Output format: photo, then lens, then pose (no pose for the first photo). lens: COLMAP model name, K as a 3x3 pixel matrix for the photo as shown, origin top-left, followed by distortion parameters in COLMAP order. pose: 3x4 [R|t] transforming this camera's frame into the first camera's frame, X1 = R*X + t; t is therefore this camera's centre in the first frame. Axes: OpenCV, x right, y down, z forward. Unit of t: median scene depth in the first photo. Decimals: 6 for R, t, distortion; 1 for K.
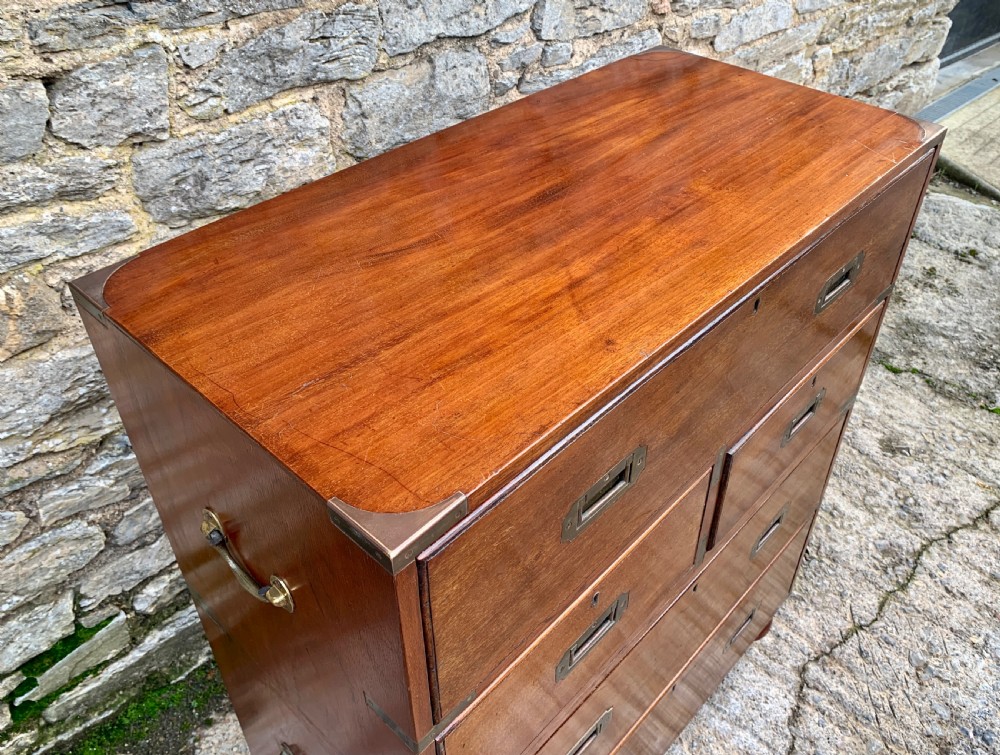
lens RADIAL K [[818.9, 0, 536.2], [0, 818.9, 340.1], [0, 0, 1]] dist [-0.001276, -0.005668]
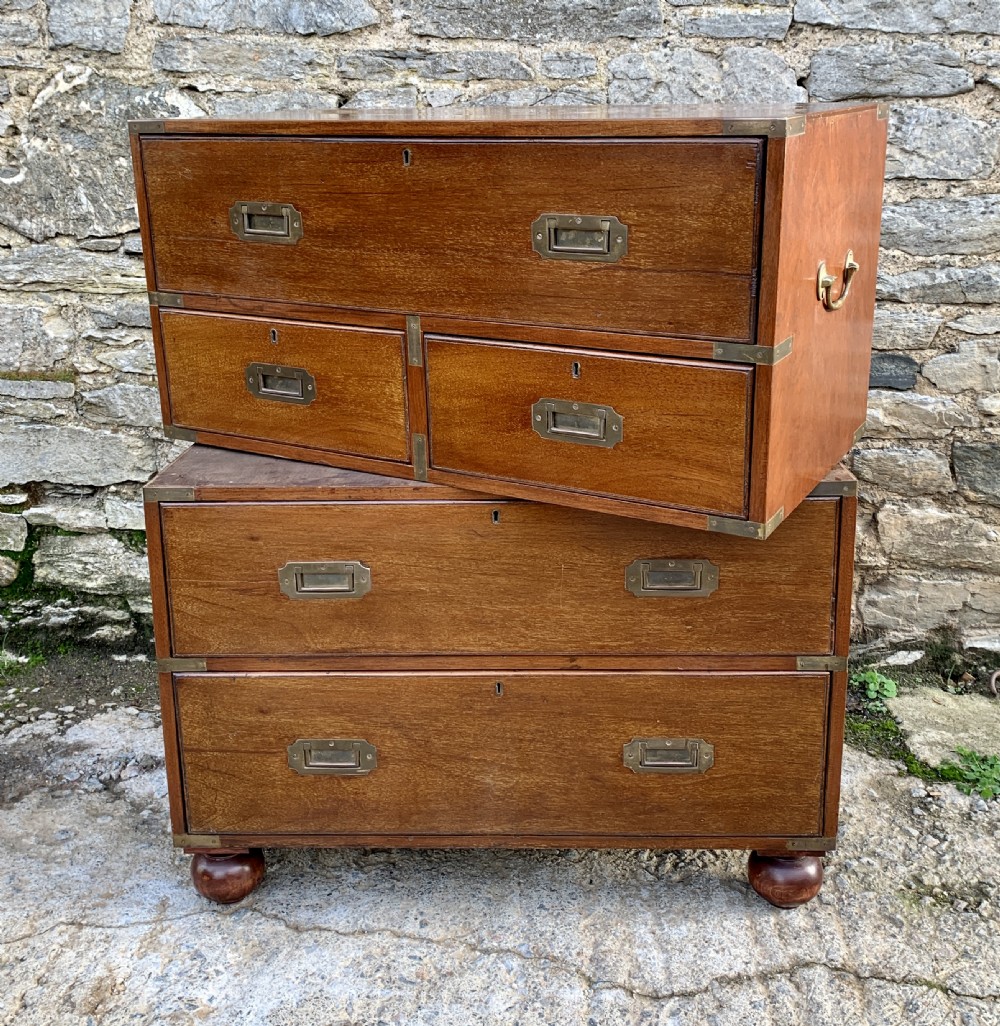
lens RADIAL K [[1167.8, 0, 508.1], [0, 1167.8, 438.1], [0, 0, 1]] dist [0.021672, -0.034481]
pose [[0.647425, 0.162223, -0.744664, 1.108949], [-0.445035, 0.873667, -0.196597, 0.442834], [0.618695, 0.458683, 0.637829, 0.063273]]
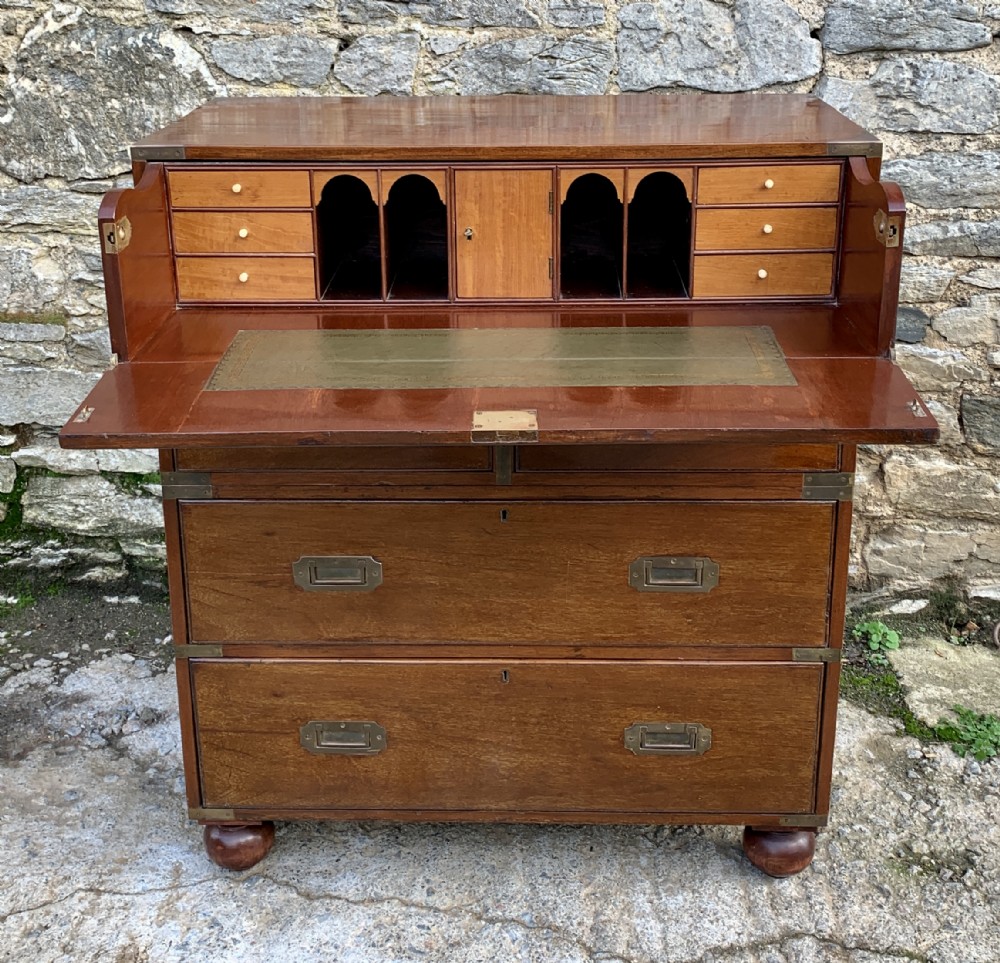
lens RADIAL K [[1320.4, 0, 508.8], [0, 1320.4, 341.9], [0, 0, 1]] dist [0.068182, -0.150528]
pose [[0.653707, 0.212210, -0.726385, 1.212352], [-0.449368, 0.881173, -0.146977, 0.318511], [0.608881, 0.422494, 0.671389, -0.175063]]
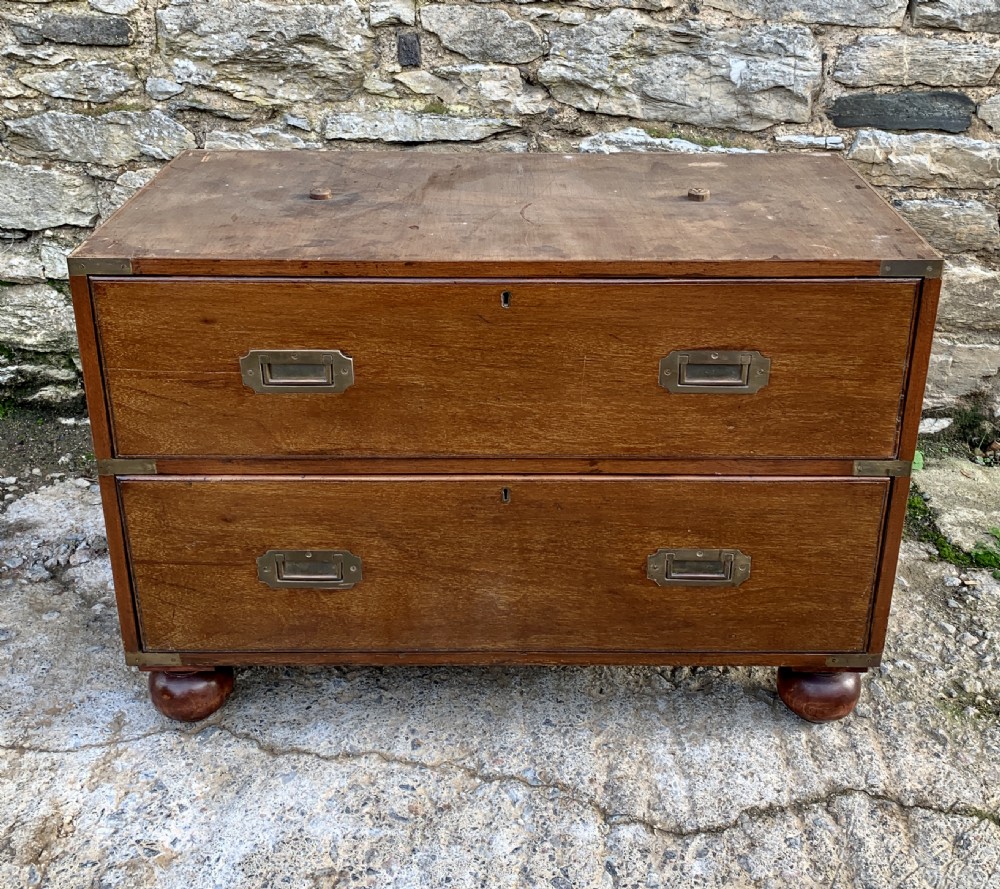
lens RADIAL K [[1155.7, 0, 534.1], [0, 1155.7, 327.7], [0, 0, 1]] dist [0.032205, -0.053714]
pose [[0.679096, 0.277338, -0.679641, 0.898328], [-0.447394, 0.890413, -0.083688, 0.373330], [0.581951, 0.360899, 0.728755, 0.173727]]
